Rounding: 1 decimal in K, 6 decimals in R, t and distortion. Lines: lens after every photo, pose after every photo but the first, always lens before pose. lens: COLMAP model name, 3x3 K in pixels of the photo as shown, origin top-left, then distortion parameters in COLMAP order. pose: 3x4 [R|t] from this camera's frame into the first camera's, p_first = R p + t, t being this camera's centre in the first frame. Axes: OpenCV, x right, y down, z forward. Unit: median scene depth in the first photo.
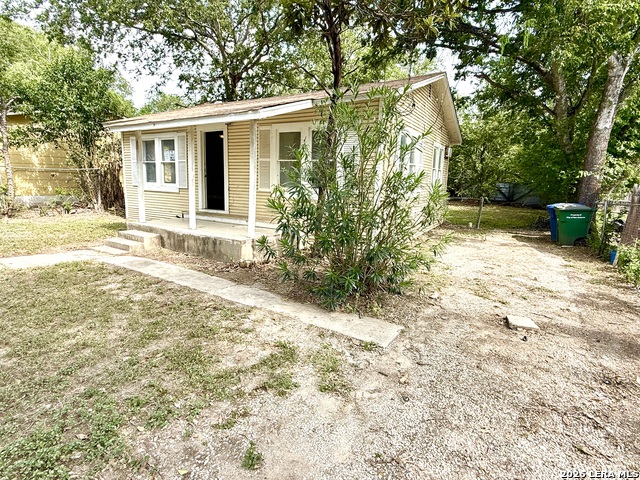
lens RADIAL K [[336.3, 0, 320.4], [0, 336.3, 243.2], [0, 0, 1]] dist [0.002694, -0.000274]
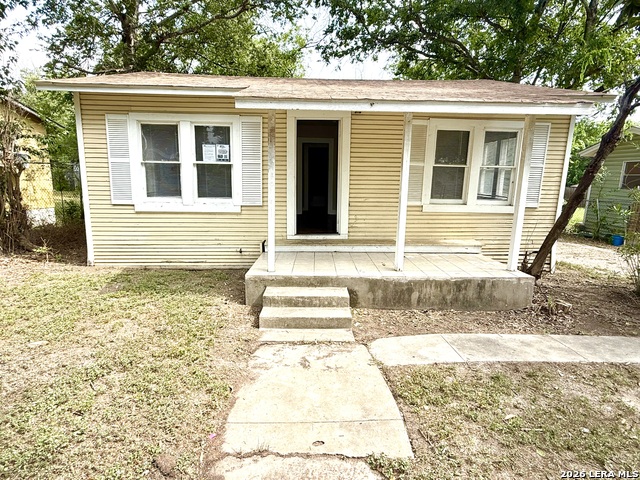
lens RADIAL K [[336.3, 0, 316.7], [0, 336.3, 238.3], [0, 0, 1]] dist [0.002694, -0.000274]
pose [[0.829856, -0.107872, 0.547451, -0.716473], [0.110768, 0.993456, 0.027847, -0.115698], [-0.546872, 0.037531, 0.836374, 0.446159]]
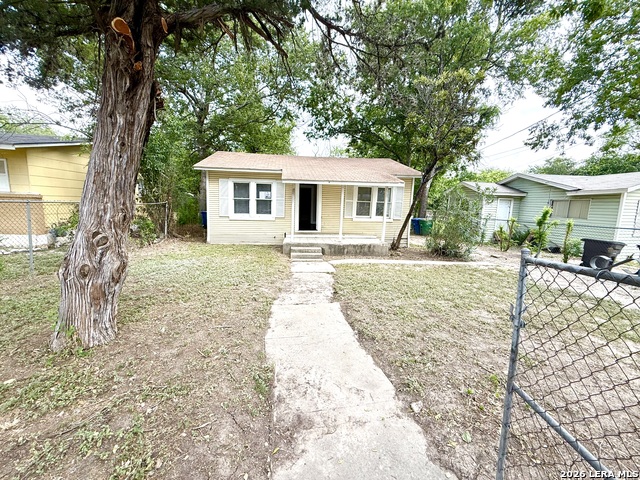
lens RADIAL K [[256.1, 0, 318.5], [0, 256.1, 239.5], [0, 0, 1]] dist [-0.001306, -0.000012]
pose [[0.780751, -0.087993, 0.618615, -1.061417], [0.108690, 0.994067, 0.004221, -0.059338], [-0.615316, 0.063942, 0.785683, 0.028597]]
